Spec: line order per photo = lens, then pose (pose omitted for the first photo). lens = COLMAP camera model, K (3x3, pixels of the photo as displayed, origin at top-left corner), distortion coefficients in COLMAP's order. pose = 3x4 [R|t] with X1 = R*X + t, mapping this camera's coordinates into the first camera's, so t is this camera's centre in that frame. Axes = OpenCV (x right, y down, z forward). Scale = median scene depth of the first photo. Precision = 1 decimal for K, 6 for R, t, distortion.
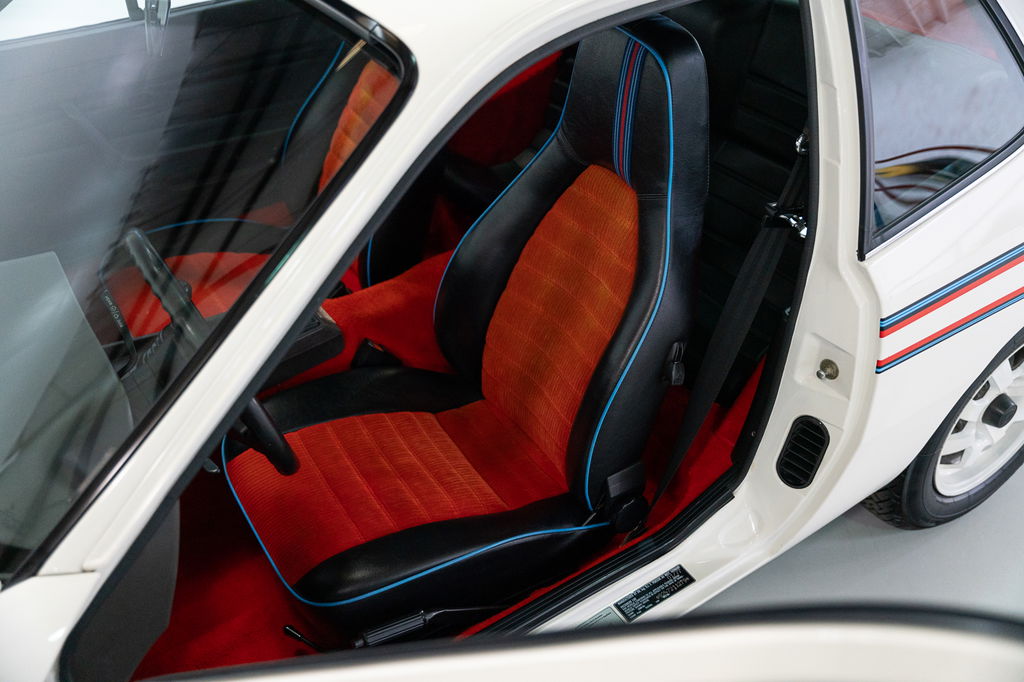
lens RADIAL K [[990.3, 0, 511.9], [0, 990.3, 311.5], [0, 0, 1]] dist [0.032966, 0.005227]
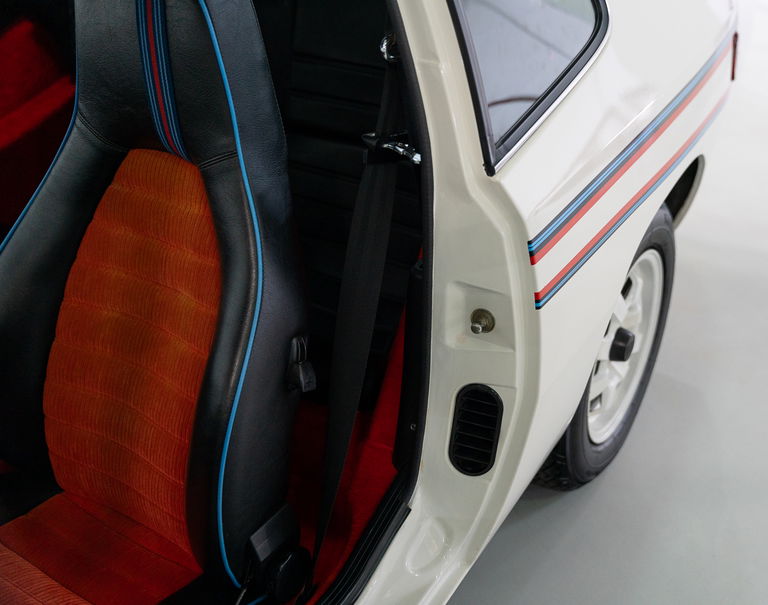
lens RADIAL K [[856.0, 0, 451.2], [0, 856.0, 302.2], [0, 0, 1]] dist [-0.024481, 0.022981]
pose [[0.897289, -0.219755, 0.382858, 0.025263], [0.254506, 0.966163, -0.041913, 0.062354], [-0.360693, 0.135047, 0.922856, 0.329362]]
